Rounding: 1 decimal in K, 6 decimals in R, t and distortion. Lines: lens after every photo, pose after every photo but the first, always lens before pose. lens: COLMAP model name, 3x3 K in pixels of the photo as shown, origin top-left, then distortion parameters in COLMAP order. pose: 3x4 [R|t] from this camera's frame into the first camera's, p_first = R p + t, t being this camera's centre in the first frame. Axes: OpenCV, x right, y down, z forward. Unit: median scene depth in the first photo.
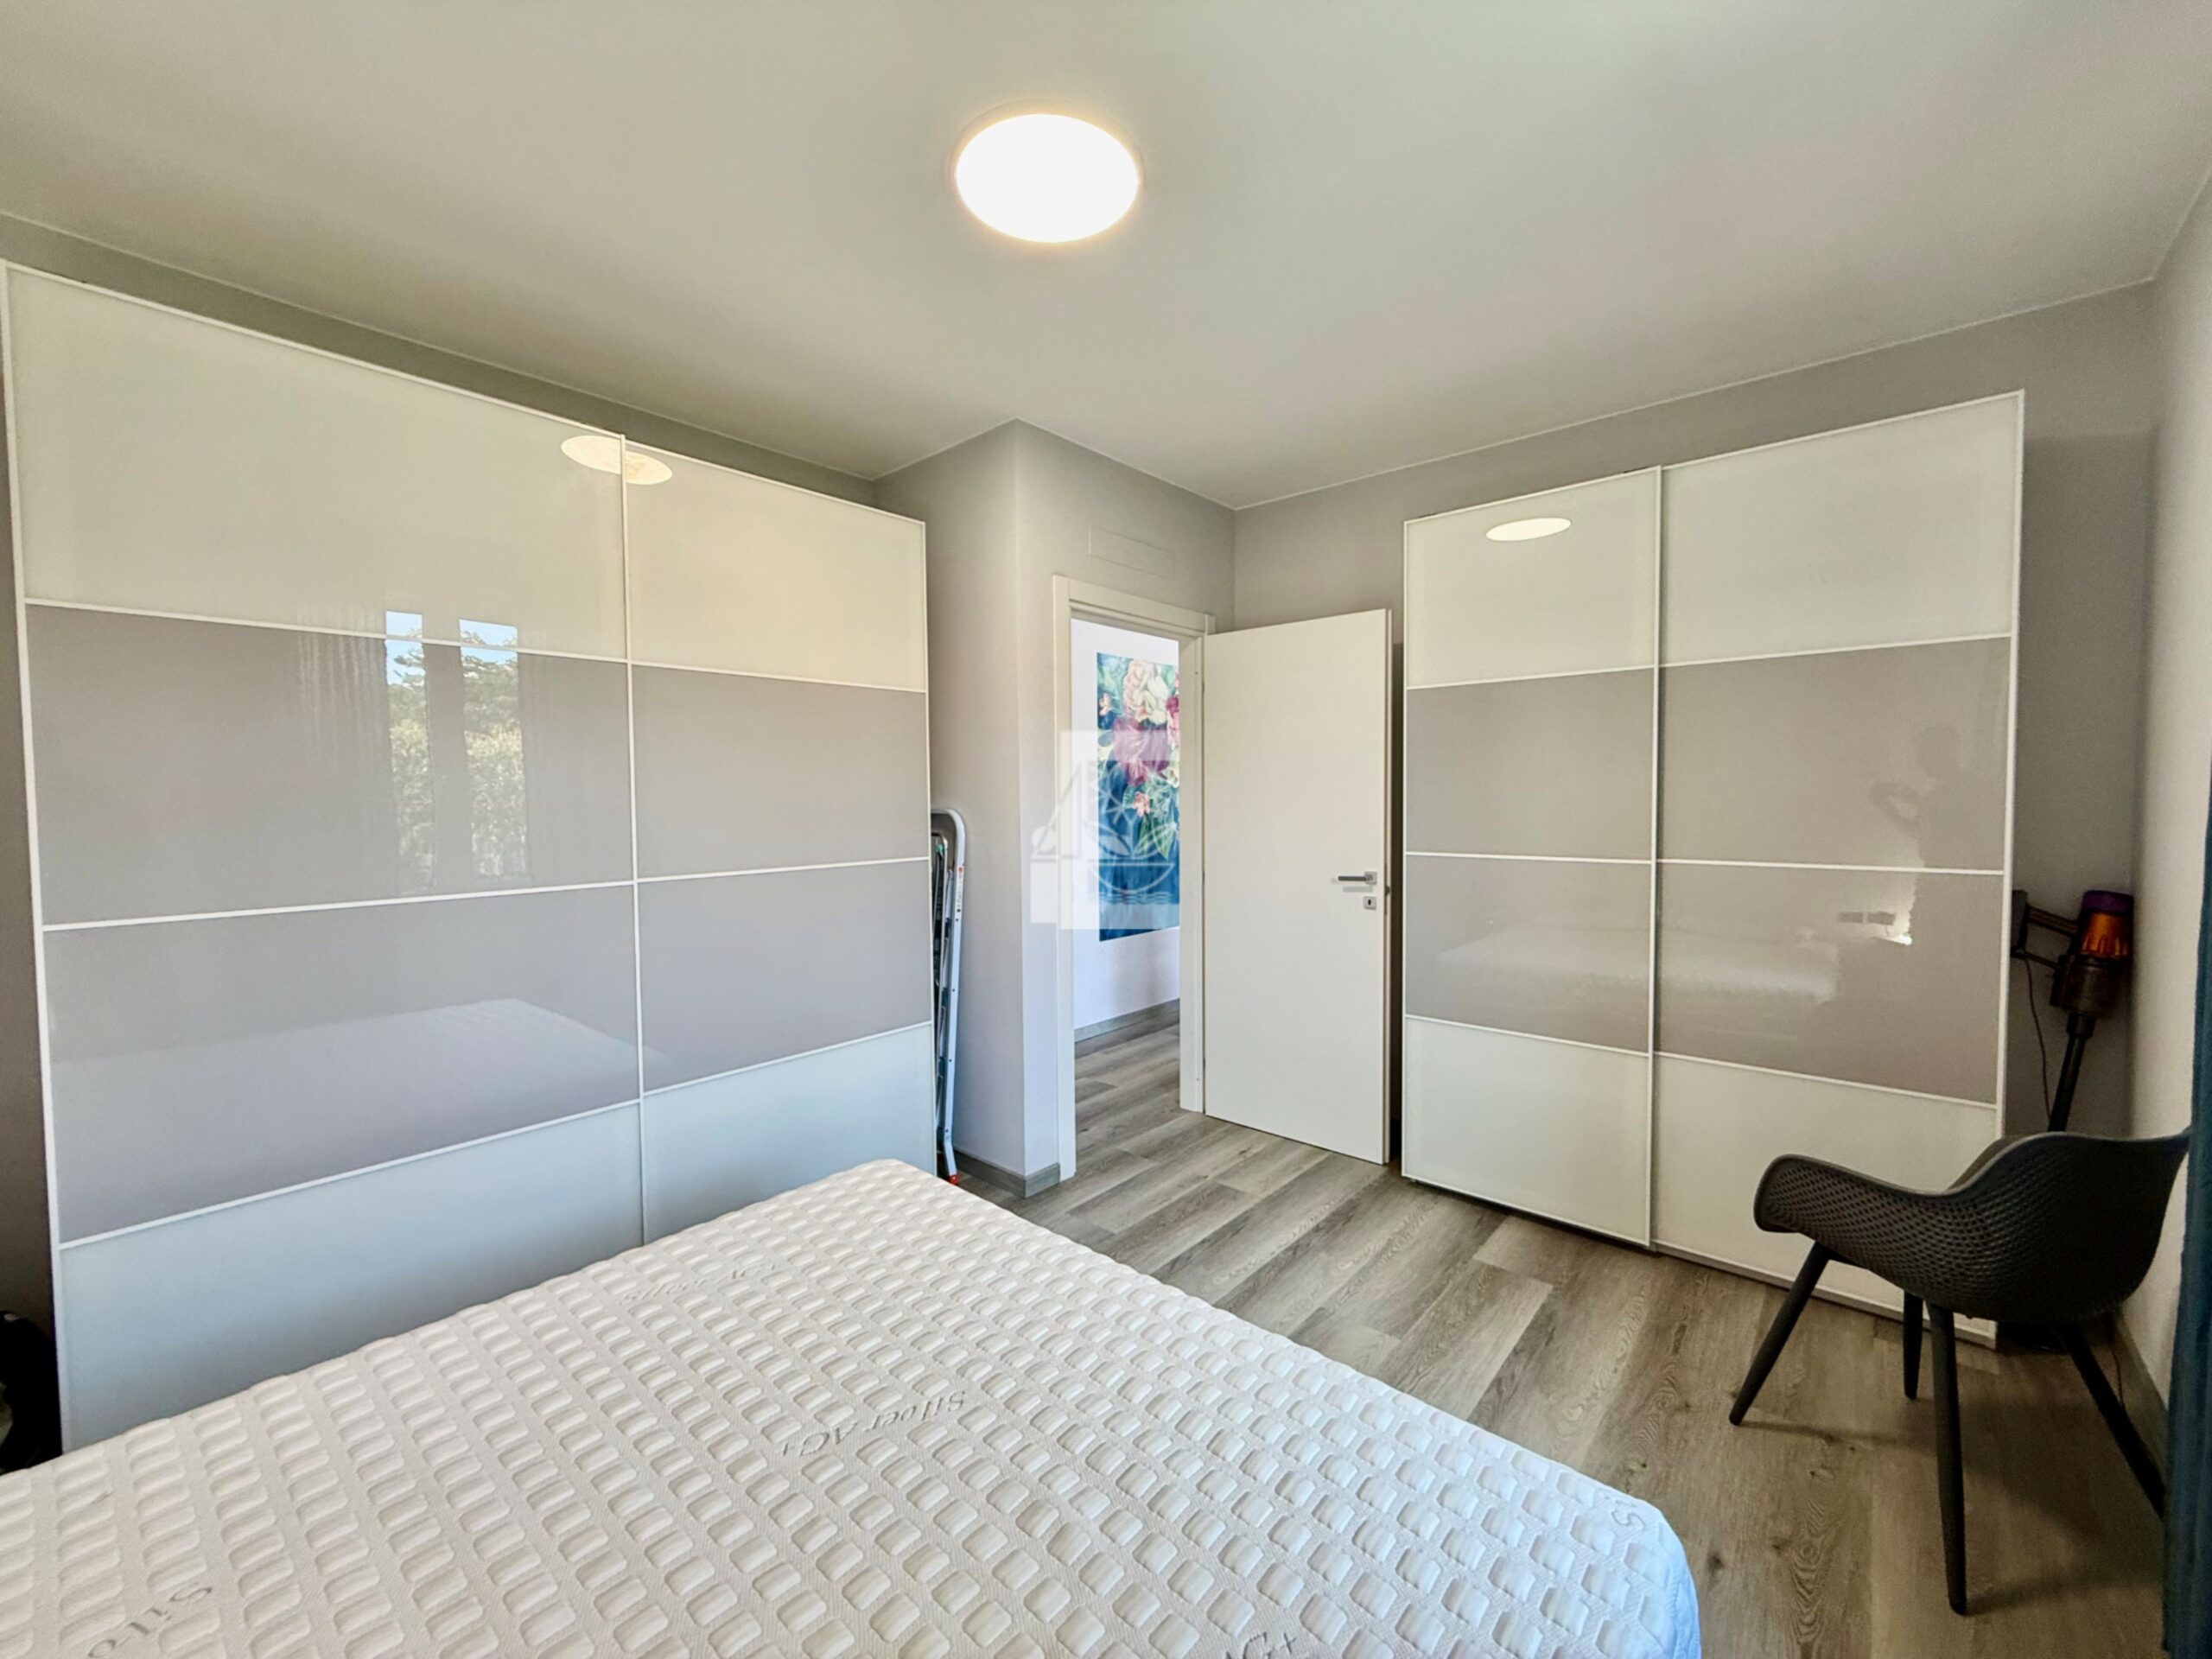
lens RADIAL K [[884.4, 0, 1111.4], [0, 884.4, 829.5], [0, 0, 1]] dist [0.002752, -0.000249]
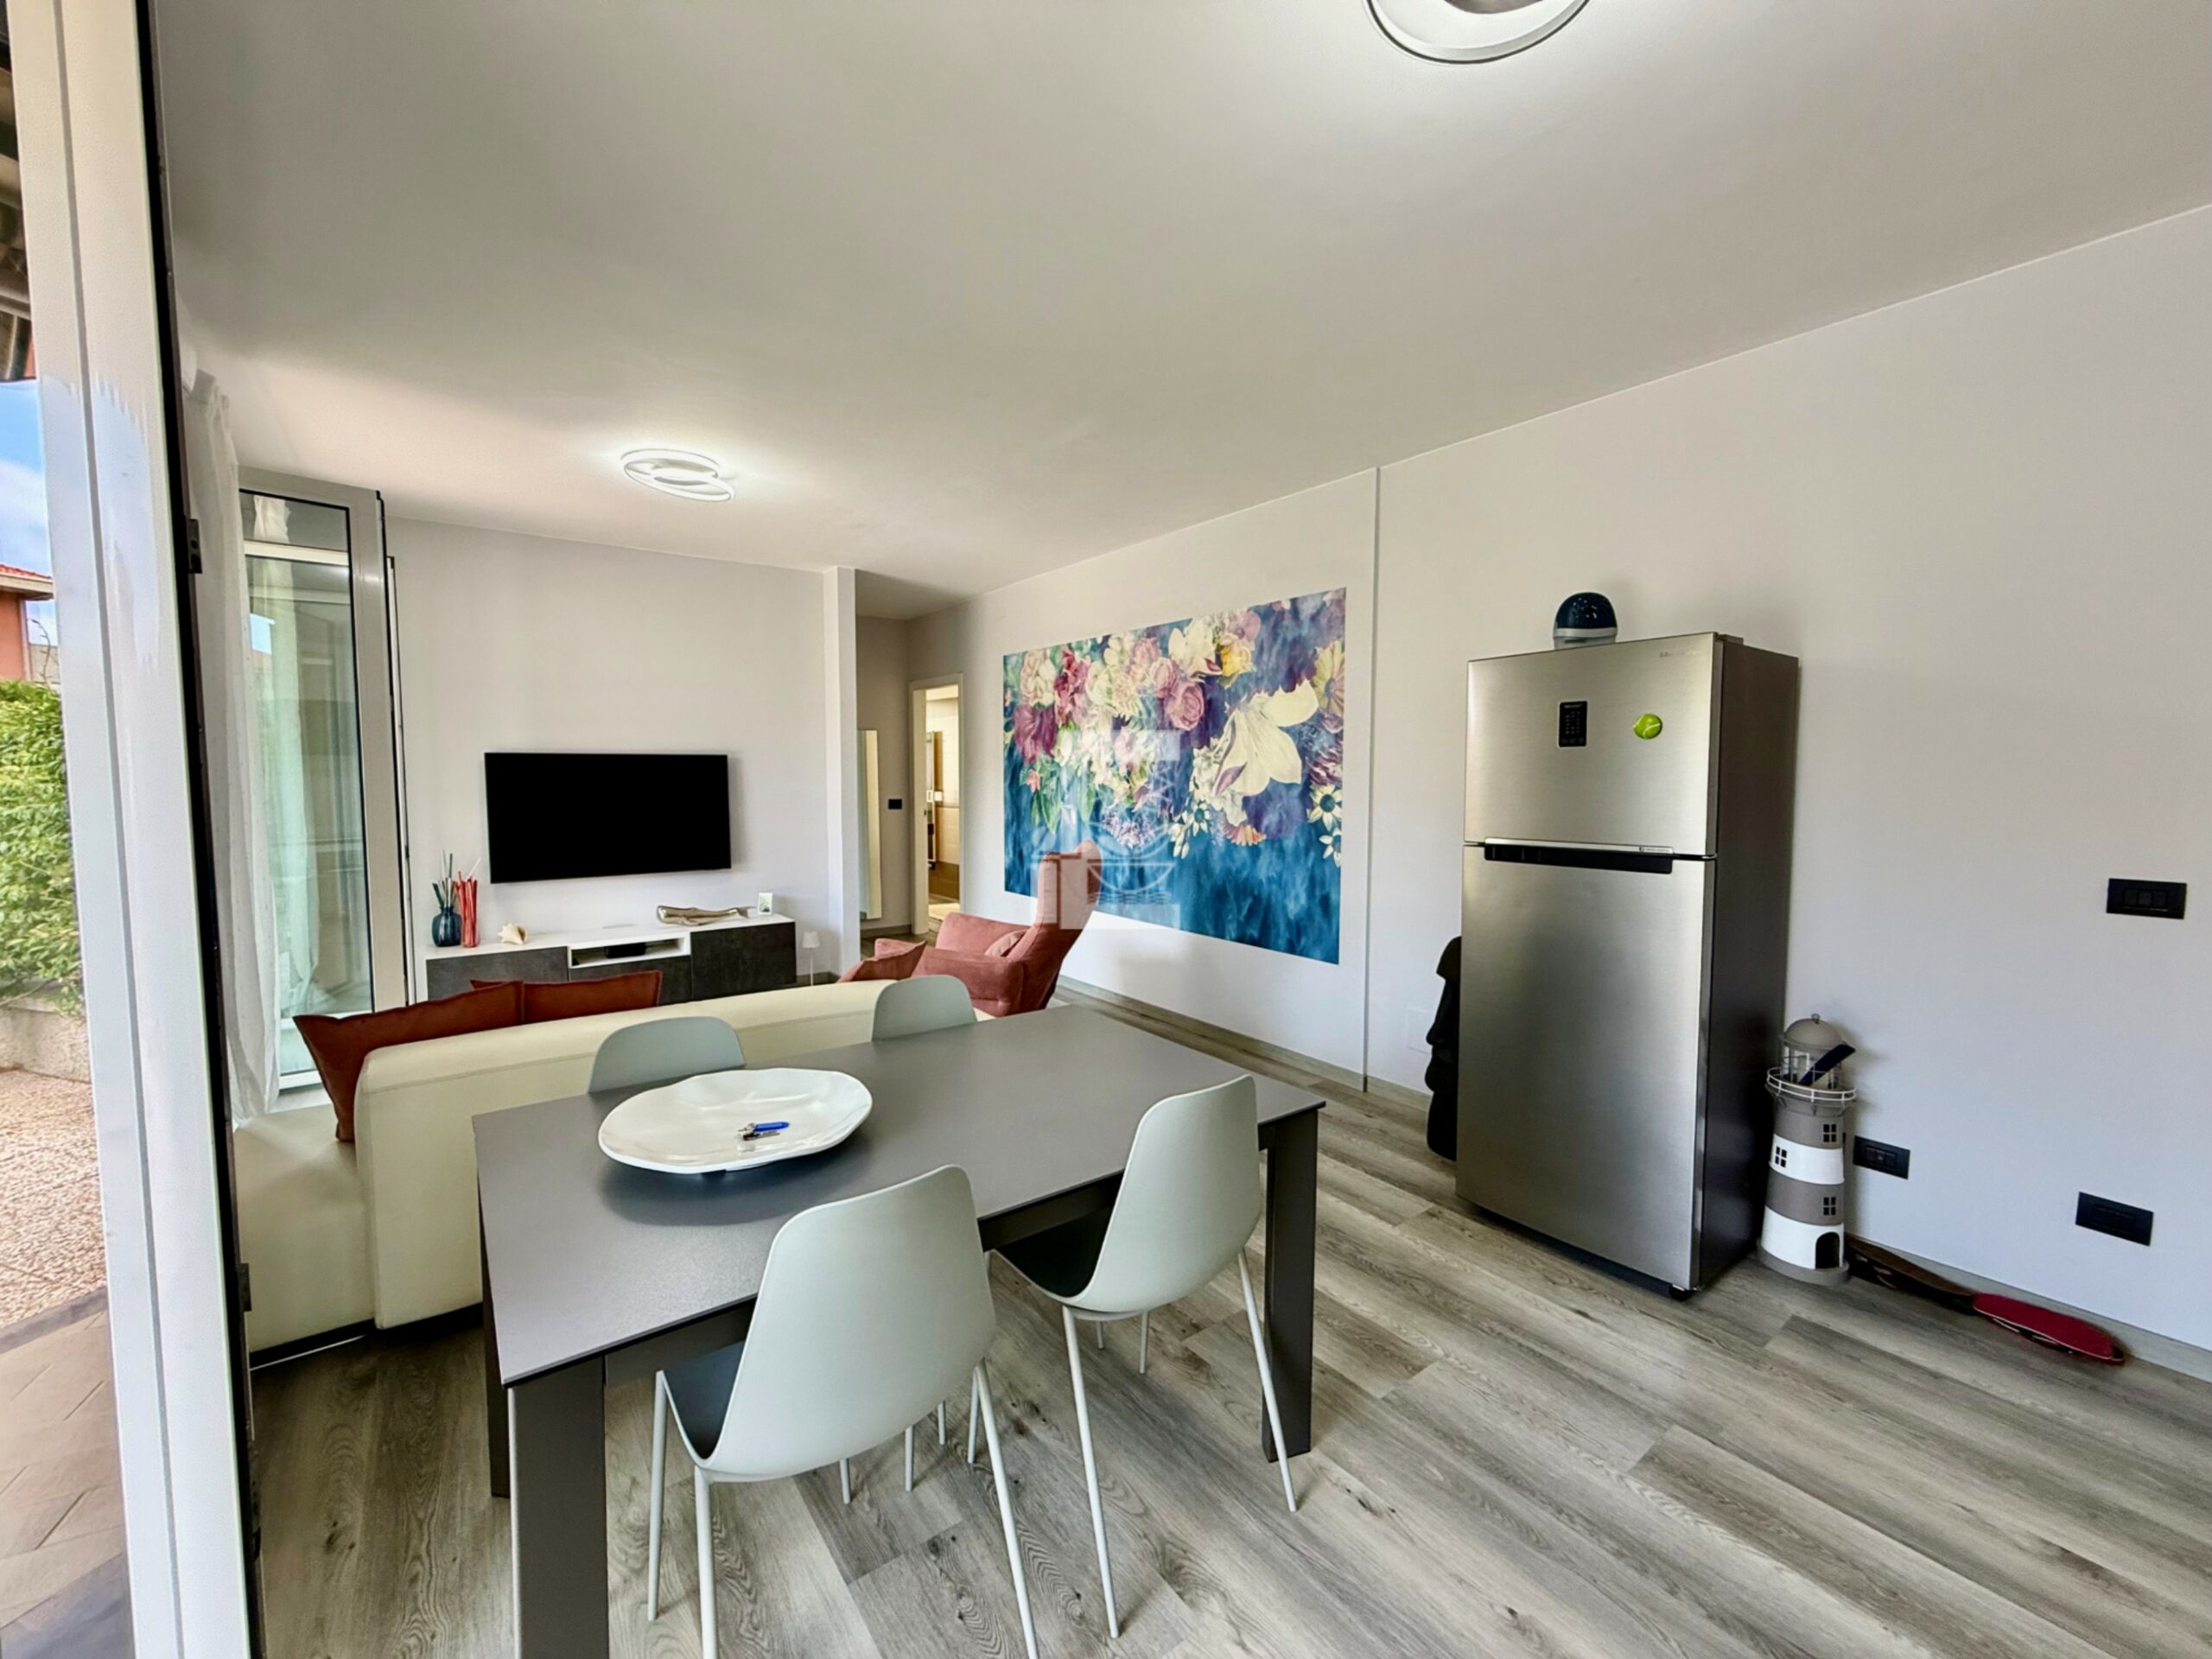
lens RADIAL K [[884.4, 0, 1103.8], [0, 884.4, 827.2], [0, 0, 1]] dist [0.002752, -0.000249]
pose [[-0.218079, 0.080654, -0.972593, 1.095973], [-0.033137, 0.995393, 0.089975, -0.073969], [0.975368, 0.051850, -0.214401, 1.329150]]
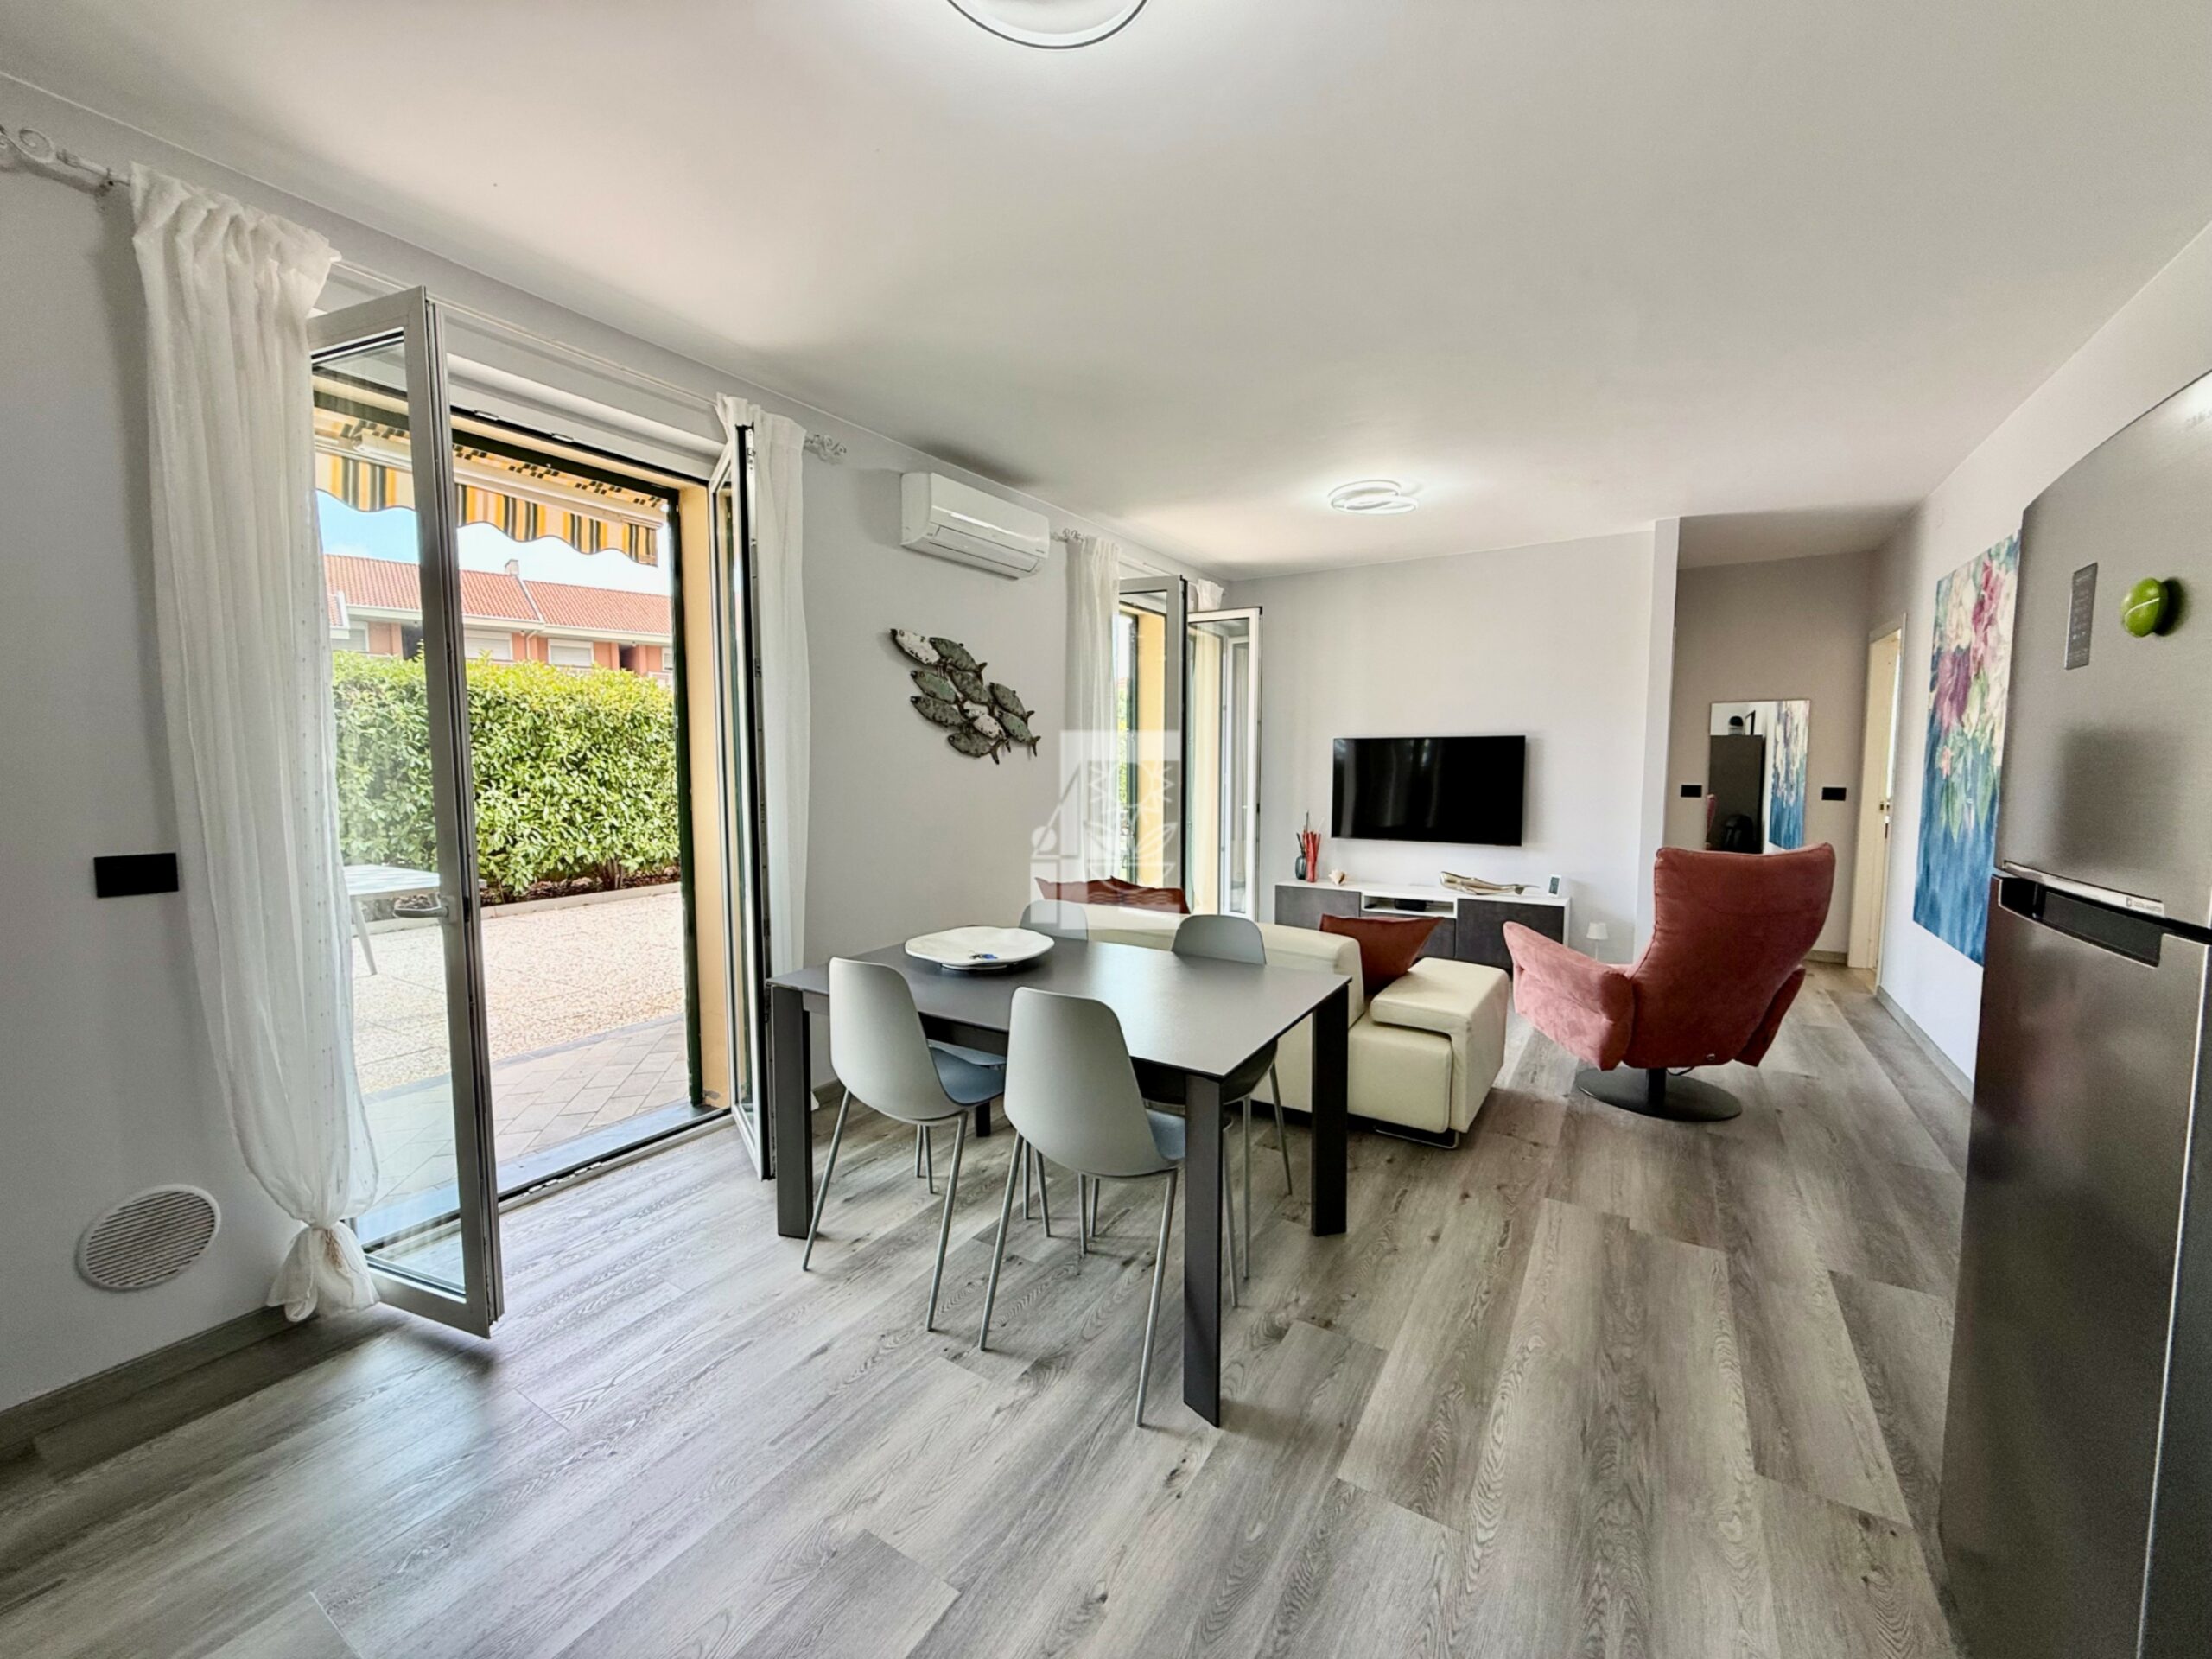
lens RADIAL K [[884.4, 0, 1099.3], [0, 884.4, 829.0], [0, 0, 1]] dist [0.002752, -0.000249]
pose [[-0.989257, 0.031973, -0.142650, 0.851824], [0.015012, 0.992849, 0.118428, -0.072741], [0.145417, 0.115014, -0.982663, 1.642423]]
